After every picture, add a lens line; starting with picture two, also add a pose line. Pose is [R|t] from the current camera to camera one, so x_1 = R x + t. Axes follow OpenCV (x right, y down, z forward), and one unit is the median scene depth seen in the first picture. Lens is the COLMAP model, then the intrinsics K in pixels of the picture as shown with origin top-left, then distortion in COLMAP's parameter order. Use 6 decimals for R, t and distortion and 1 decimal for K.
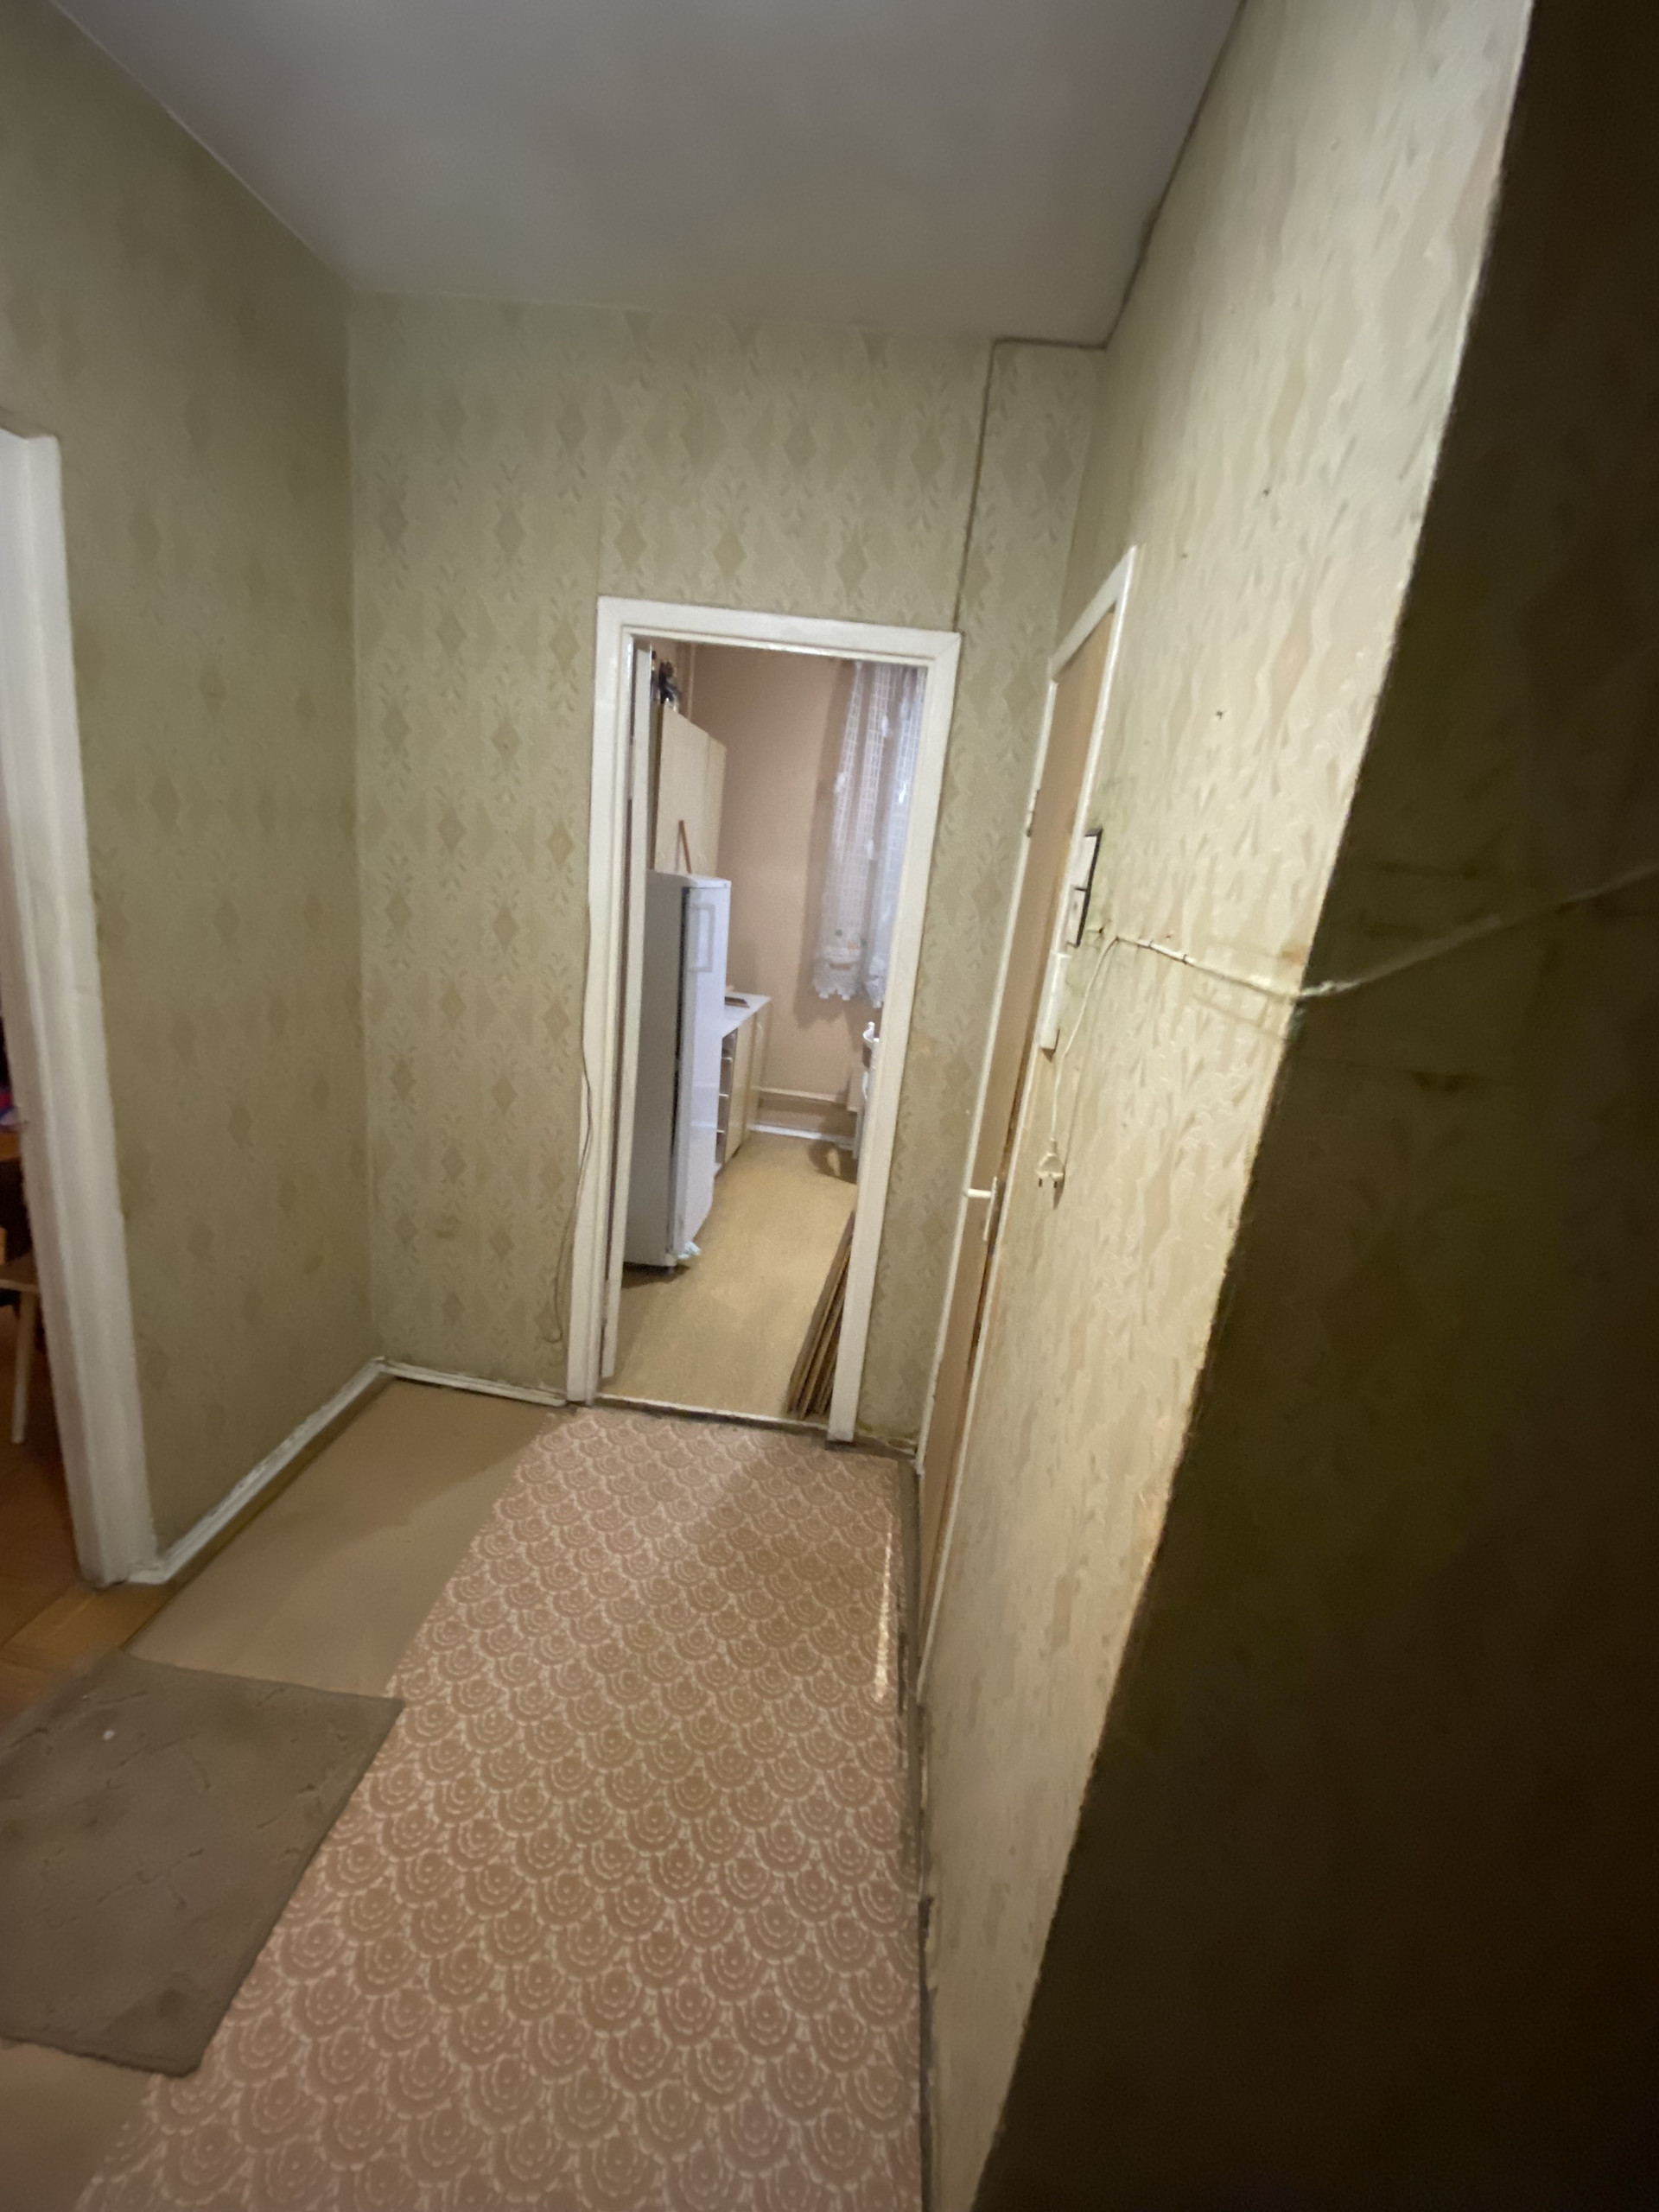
lens RADIAL K [[897.6, 0, 823.0], [0, 897.6, 1105.3], [0, 0, 1]] dist [0.004919, -0.014034]
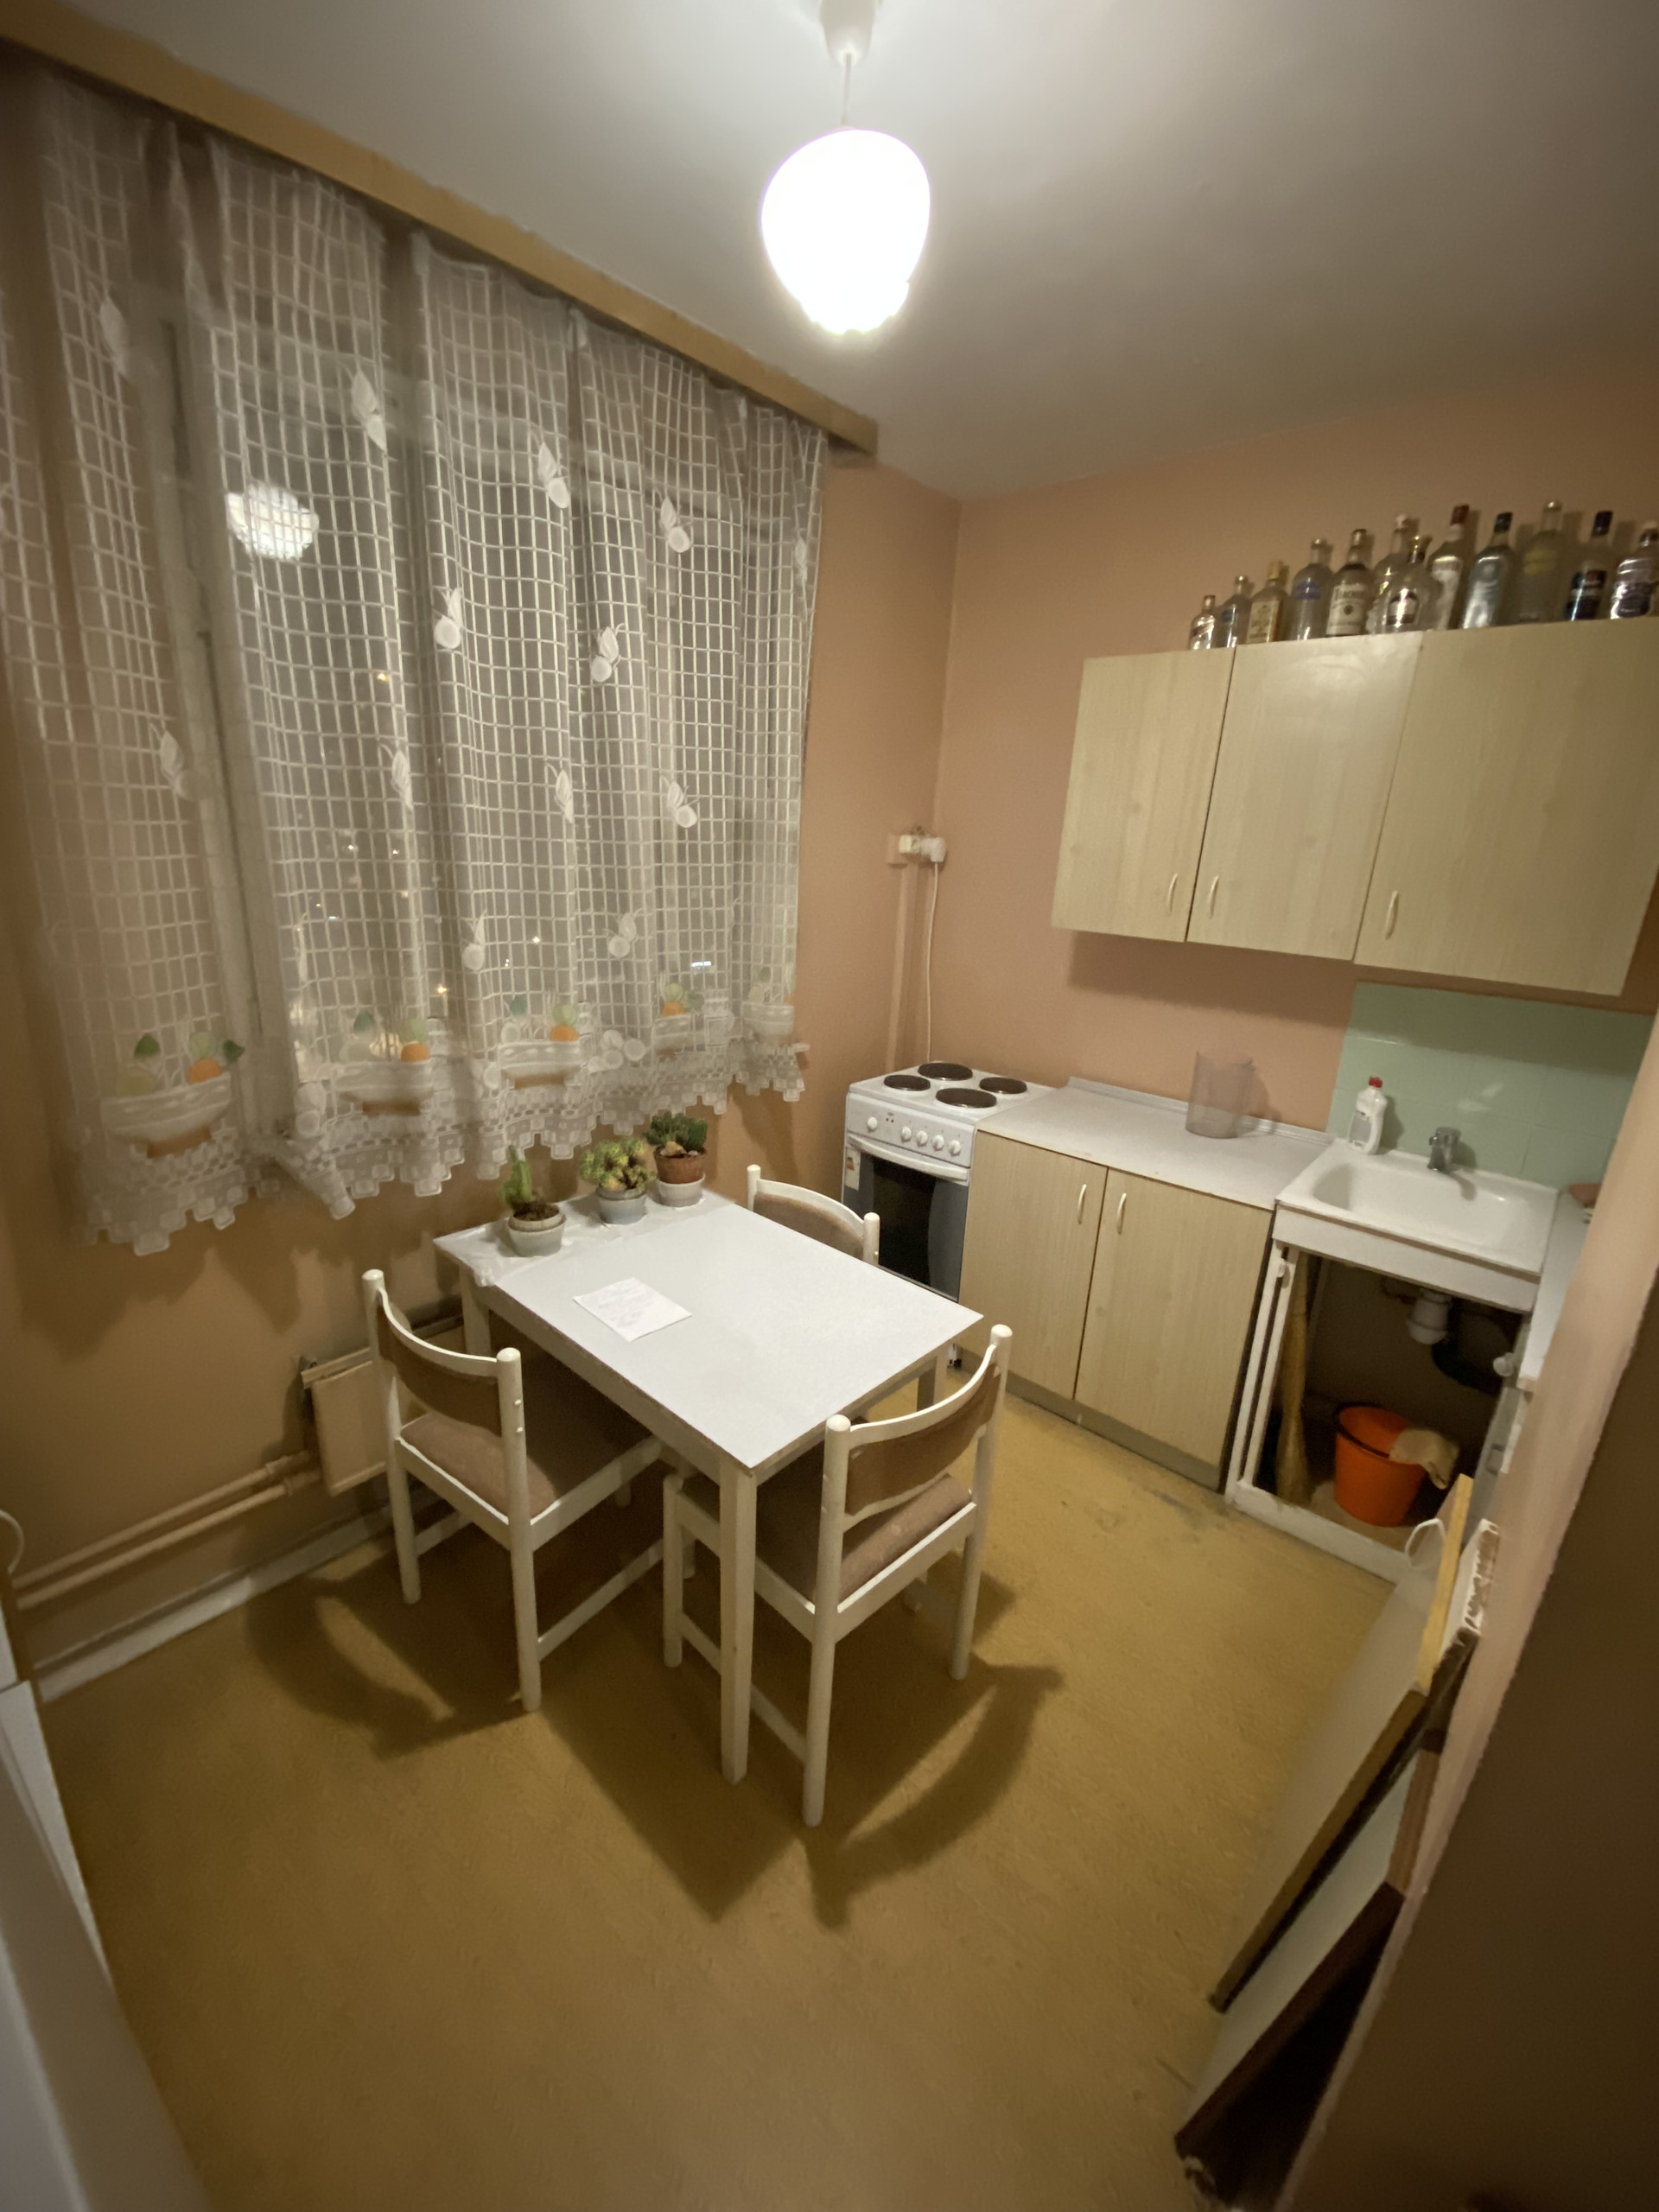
lens RADIAL K [[897.6, 0, 823.0], [0, 897.6, 1105.3], [0, 0, 1]] dist [0.004919, -0.014034]
pose [[0.600643, -0.316402, 0.734247, -0.073321], [0.236986, 0.947548, 0.214454, -0.181223], [-0.763588, 0.045196, 0.644121, 0.619194]]
